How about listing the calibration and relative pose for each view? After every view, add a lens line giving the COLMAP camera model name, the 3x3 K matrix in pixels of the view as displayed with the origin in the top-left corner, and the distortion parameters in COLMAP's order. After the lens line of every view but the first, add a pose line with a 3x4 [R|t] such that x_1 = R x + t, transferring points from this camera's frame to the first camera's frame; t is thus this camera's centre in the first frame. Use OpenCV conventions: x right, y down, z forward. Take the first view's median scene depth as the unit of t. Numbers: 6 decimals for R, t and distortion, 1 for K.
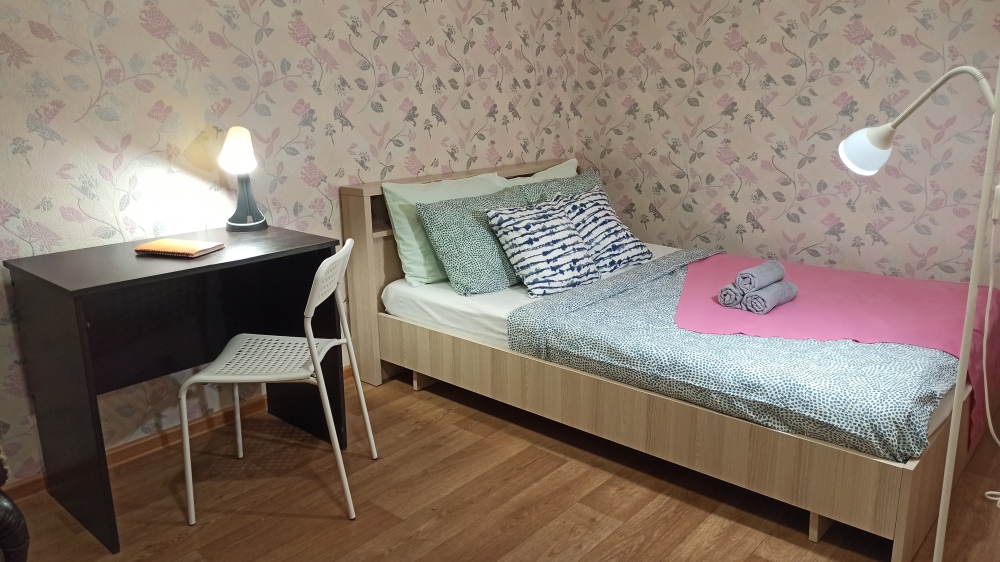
lens RADIAL K [[753.8, 0, 500.0], [0, 753.8, 281.0], [0, 0, 1]] dist [0.083769, -0.078504]
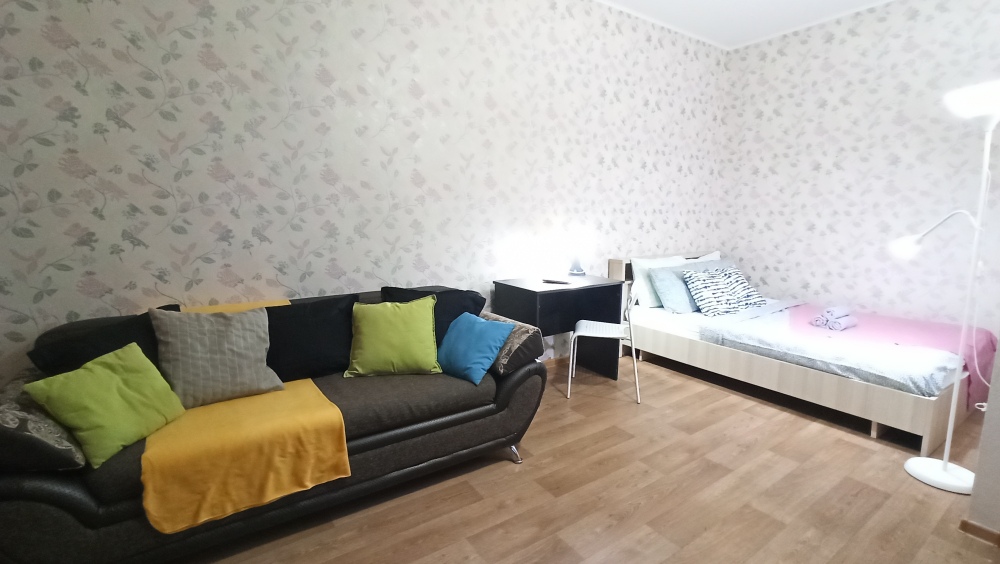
lens RADIAL K [[463.2, 0, 500.0], [0, 463.2, 282.0], [0, 0, 1]] dist [-0.059807, 0.042201]
pose [[0.966522, 0.049999, -0.251664, -0.185847], [-0.074736, 0.993160, -0.089712, 0.079479], [0.245458, 0.105517, 0.963648, -0.308660]]
